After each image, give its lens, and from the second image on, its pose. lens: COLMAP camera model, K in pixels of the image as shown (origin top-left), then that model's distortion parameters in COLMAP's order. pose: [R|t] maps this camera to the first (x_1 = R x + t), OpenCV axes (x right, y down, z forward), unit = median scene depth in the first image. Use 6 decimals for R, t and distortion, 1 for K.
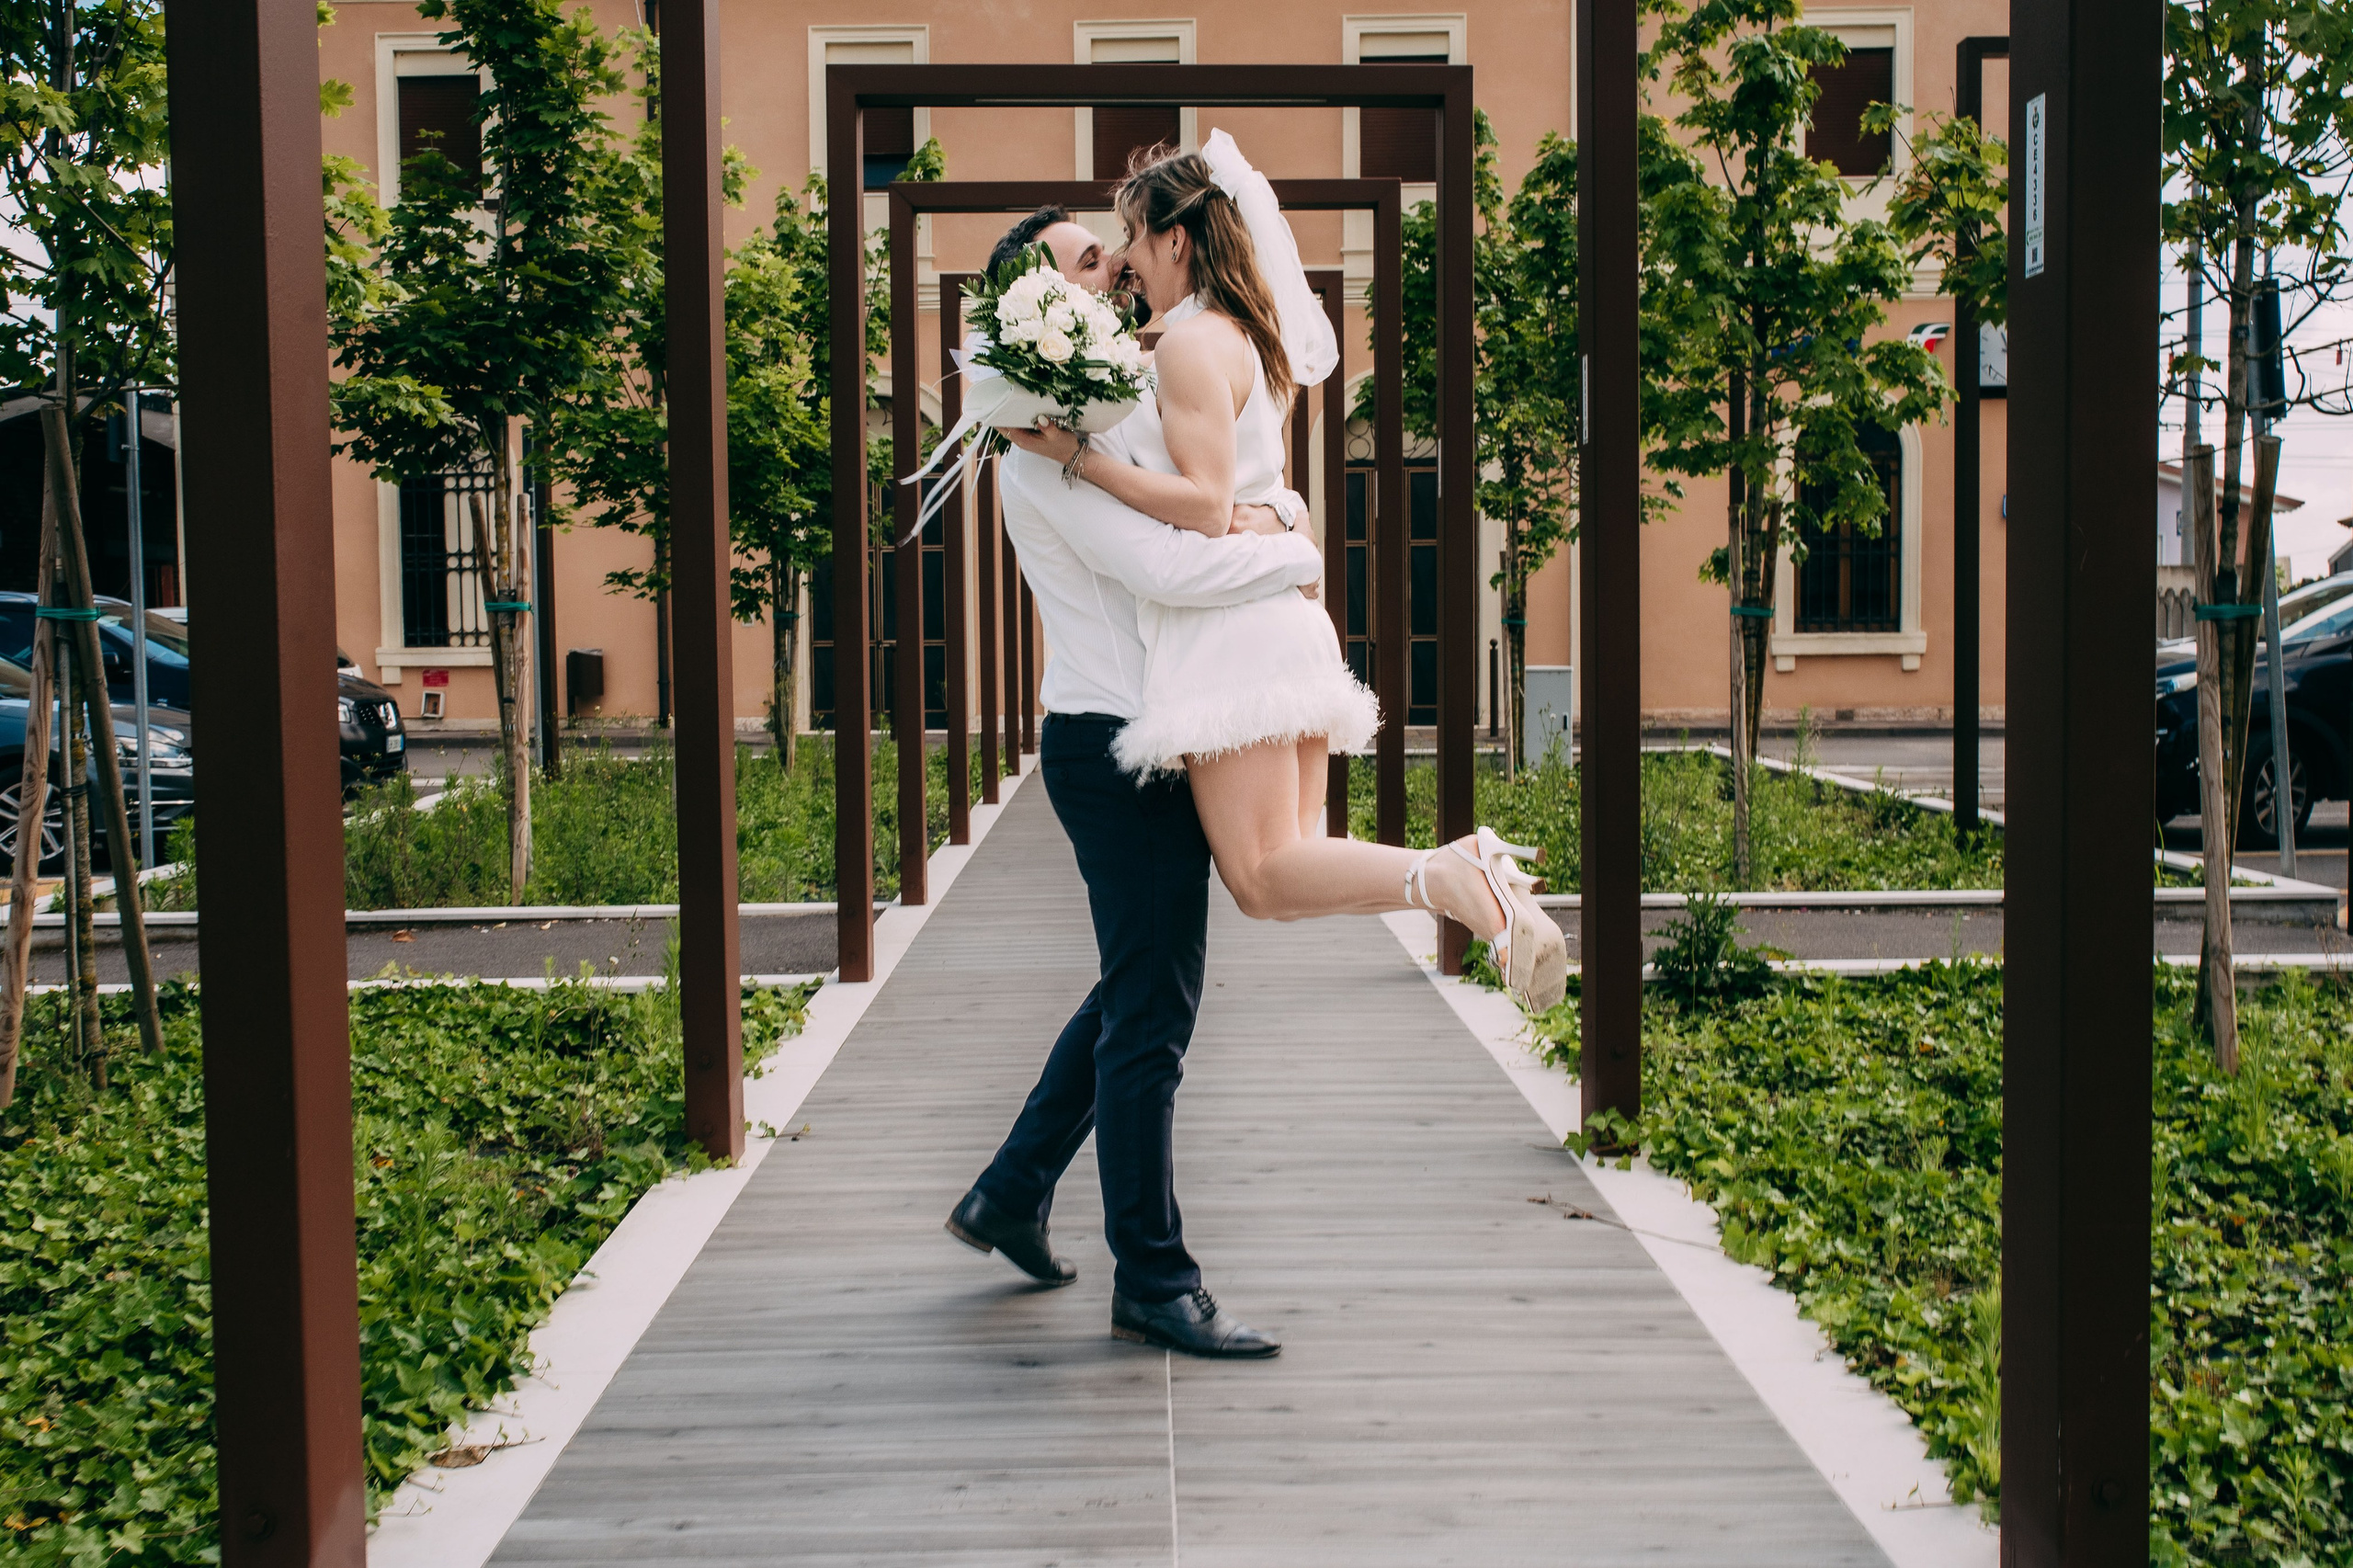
lens RADIAL K [[2572.3, 0, 1176.5], [0, 2572.3, 784.0], [0, 0, 1]] dist [-0.009487, 0.009631]
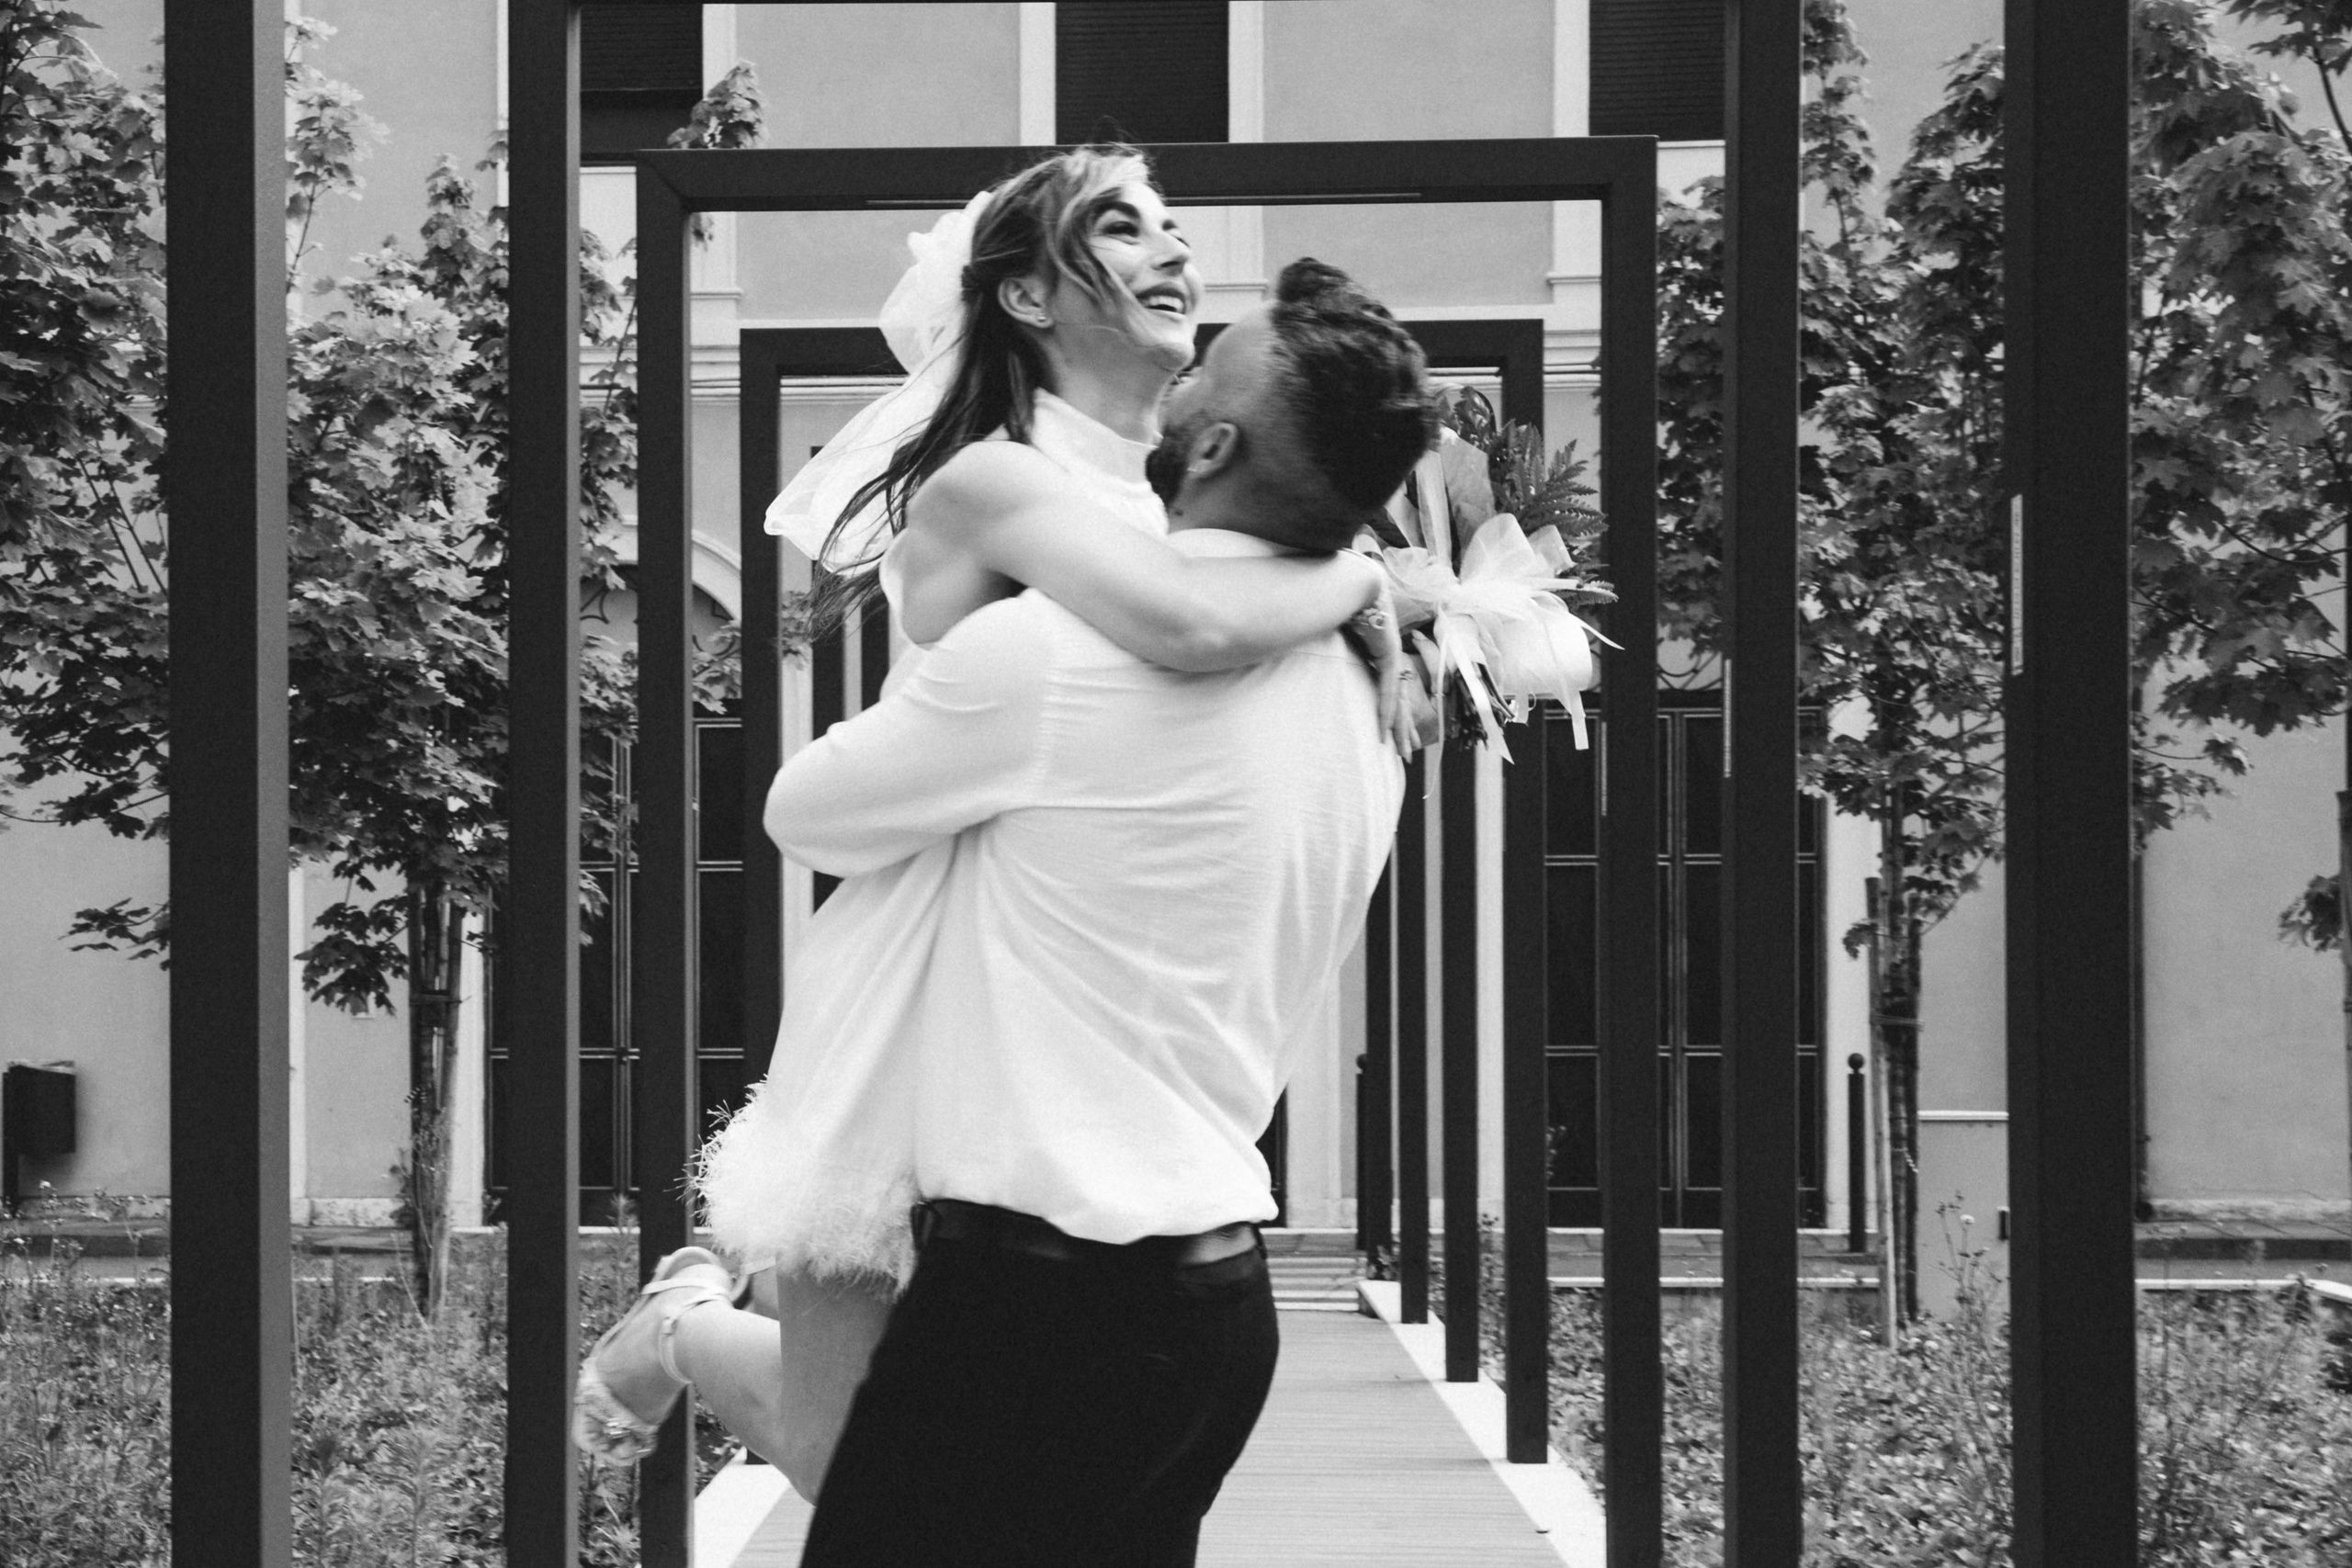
lens RADIAL K [[4047.0, 0, 1178.1], [0, 4047.0, 906.4], [0, 0, 1]] dist [0.150277, -0.415026]
pose [[0.997130, 0.006193, -0.075452, 0.053704], [-0.010894, 0.998013, -0.062055, -0.035782], [0.074918, 0.062699, 0.995217, 0.216199]]
